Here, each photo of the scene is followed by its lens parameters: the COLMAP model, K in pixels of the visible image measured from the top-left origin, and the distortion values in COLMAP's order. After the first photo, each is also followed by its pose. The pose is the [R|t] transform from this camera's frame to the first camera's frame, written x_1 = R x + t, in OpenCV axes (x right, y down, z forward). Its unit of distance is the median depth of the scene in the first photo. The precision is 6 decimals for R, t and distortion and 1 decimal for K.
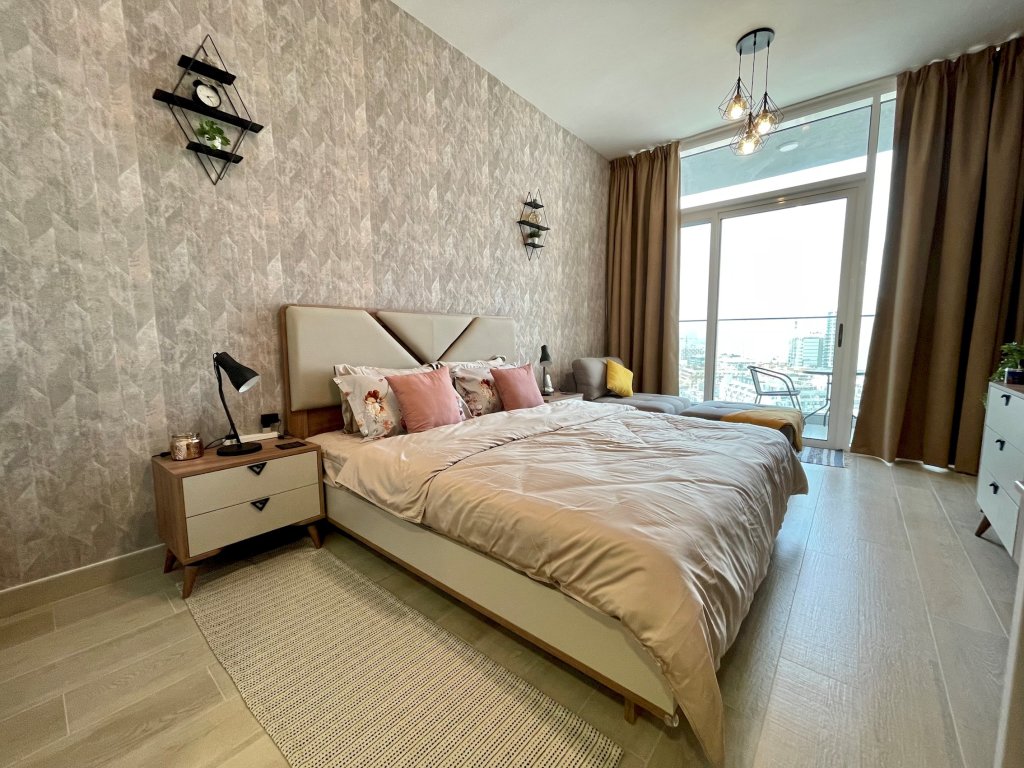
lens RADIAL K [[411.9, 0, 506.9], [0, 411.9, 384.5], [0, 0, 1]] dist [-0.001480, 0.000378]
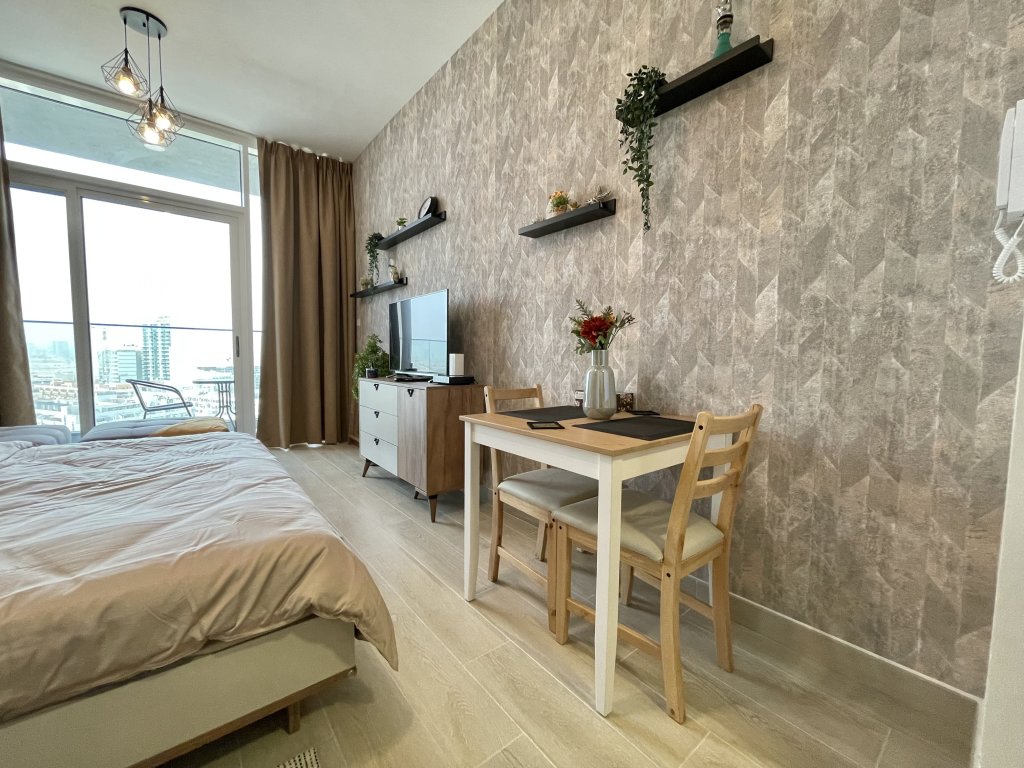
lens RADIAL K [[411.9, 0, 512.4], [0, 411.9, 385.3], [0, 0, 1]] dist [-0.001480, 0.000378]
pose [[0.184034, -0.061079, 0.981020, -0.355371], [0.091821, 0.994771, 0.044710, 0.007698], [-0.978622, 0.081850, 0.188680, 0.168582]]
